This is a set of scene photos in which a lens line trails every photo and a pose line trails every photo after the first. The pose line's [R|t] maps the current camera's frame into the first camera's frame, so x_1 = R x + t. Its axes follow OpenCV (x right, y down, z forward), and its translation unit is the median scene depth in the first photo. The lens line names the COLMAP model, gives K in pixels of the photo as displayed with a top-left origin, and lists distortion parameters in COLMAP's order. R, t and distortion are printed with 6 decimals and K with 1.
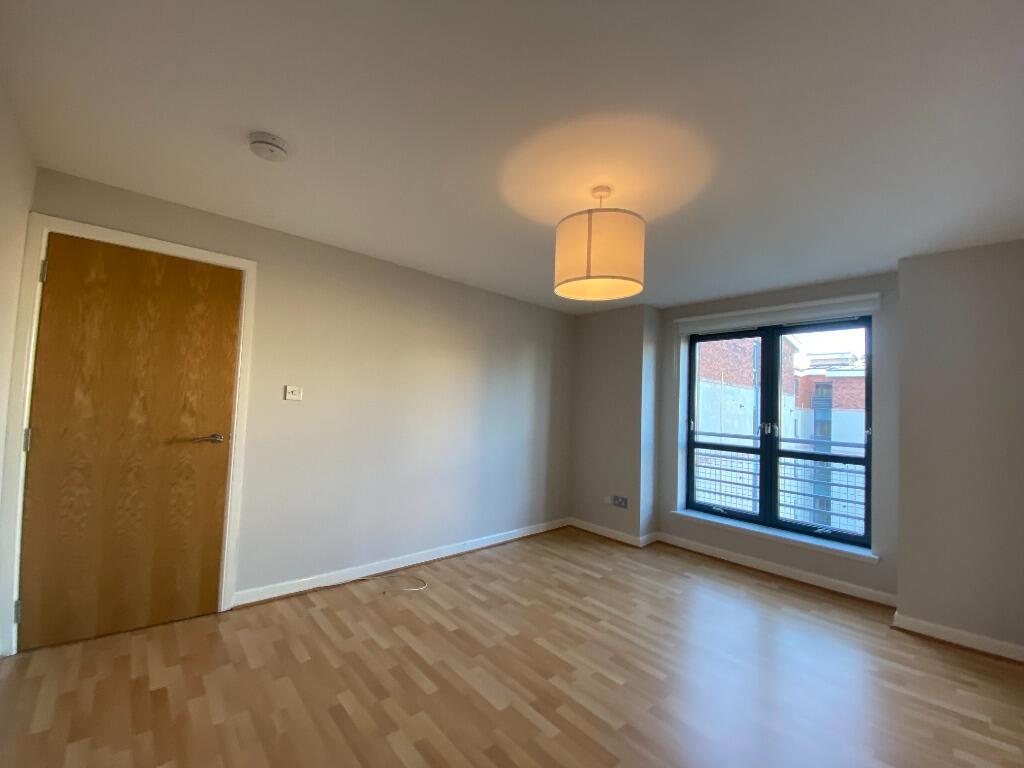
lens RADIAL K [[410.7, 0, 512.0], [0, 410.7, 383.6], [0, 0, 1]] dist [-0.009194, -0.002983]
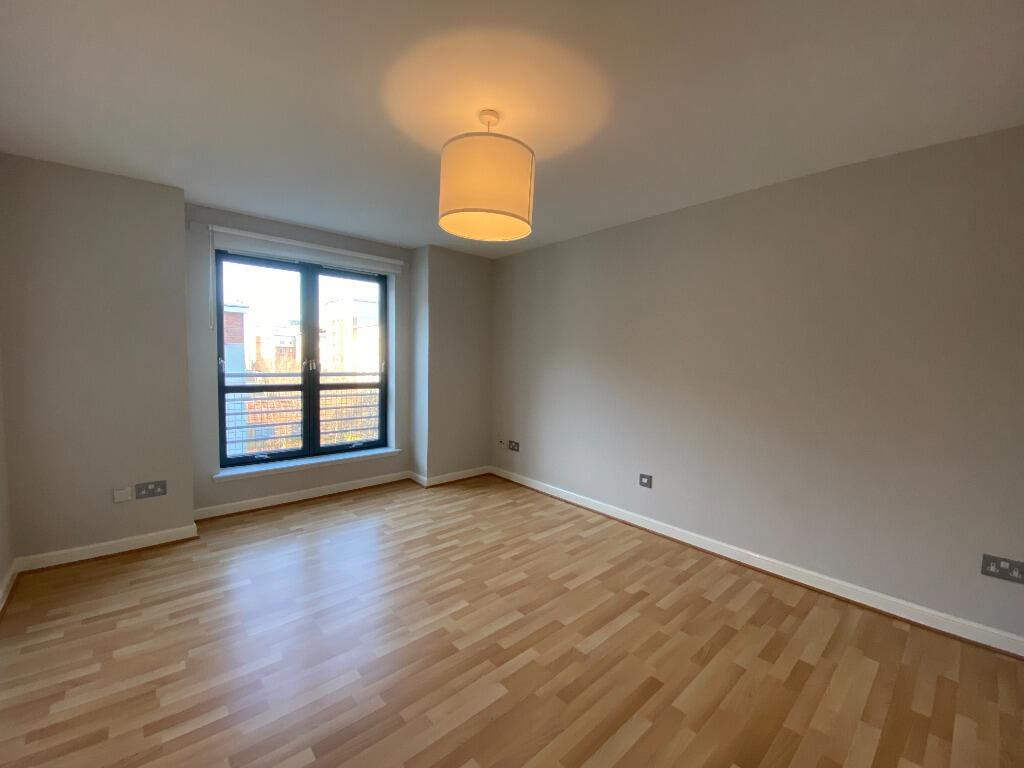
lens RADIAL K [[410.7, 0, 511.0], [0, 410.7, 383.7], [0, 0, 1]] dist [-0.009194, -0.002983]
pose [[0.019240, -0.105431, 0.994241, -0.433110], [-0.071925, 0.991702, 0.106553, 0.010988], [-0.997224, -0.073561, 0.011497, 0.517597]]
